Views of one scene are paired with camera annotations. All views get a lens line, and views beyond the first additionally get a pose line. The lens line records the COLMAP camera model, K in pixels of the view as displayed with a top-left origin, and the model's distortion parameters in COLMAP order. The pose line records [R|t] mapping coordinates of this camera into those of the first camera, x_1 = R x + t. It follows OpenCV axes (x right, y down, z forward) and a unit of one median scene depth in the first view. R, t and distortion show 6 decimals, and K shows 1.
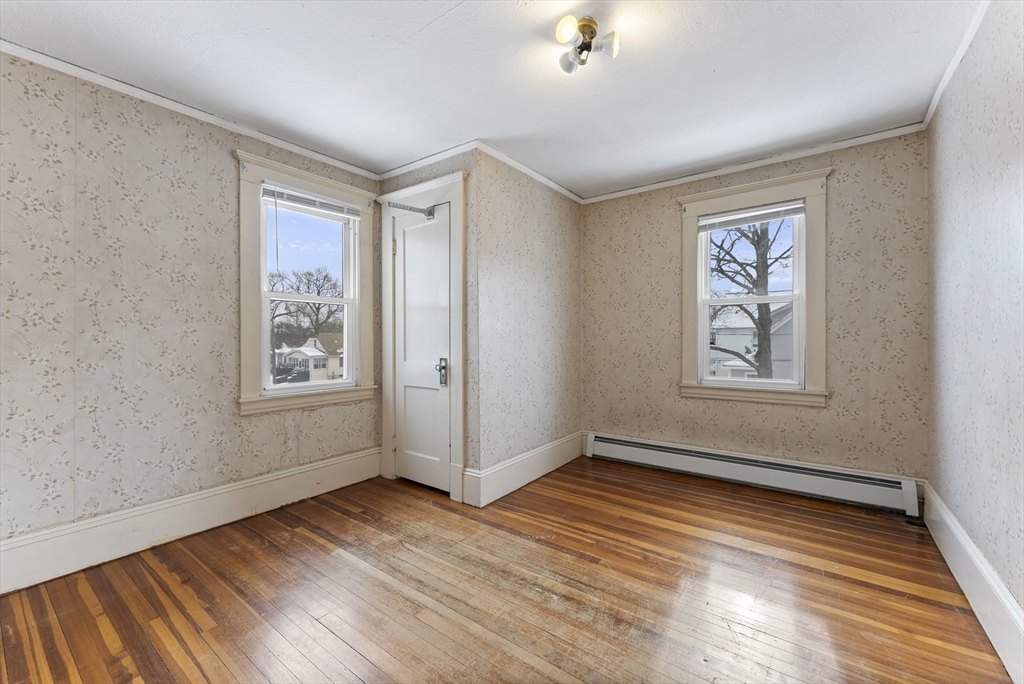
lens RADIAL K [[413.3, 0, 511.3], [0, 413.3, 336.4], [0, 0, 1]] dist [0.001320, -0.000079]
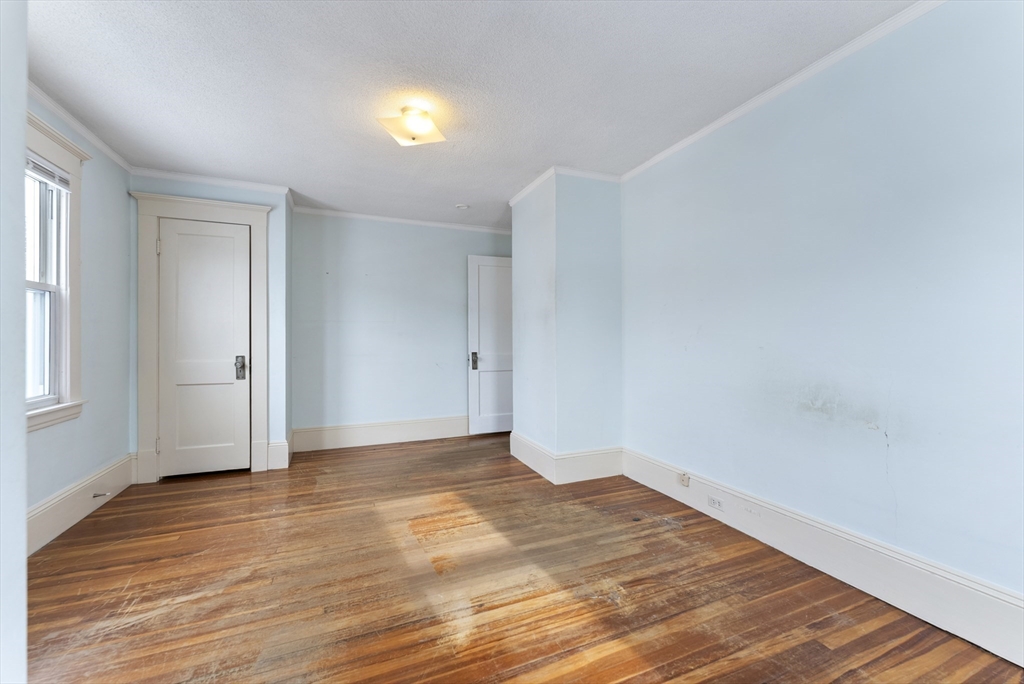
lens RADIAL K [[413.3, 0, 511.3], [0, 413.3, 336.4], [0, 0, 1]] dist [0.001320, -0.000079]
pose [[0.507469, 0.003020, 0.861665, -0.782128], [0.003341, 0.999979, -0.005472, 0.005676], [-0.861664, 0.005655, 0.507448, -0.252787]]
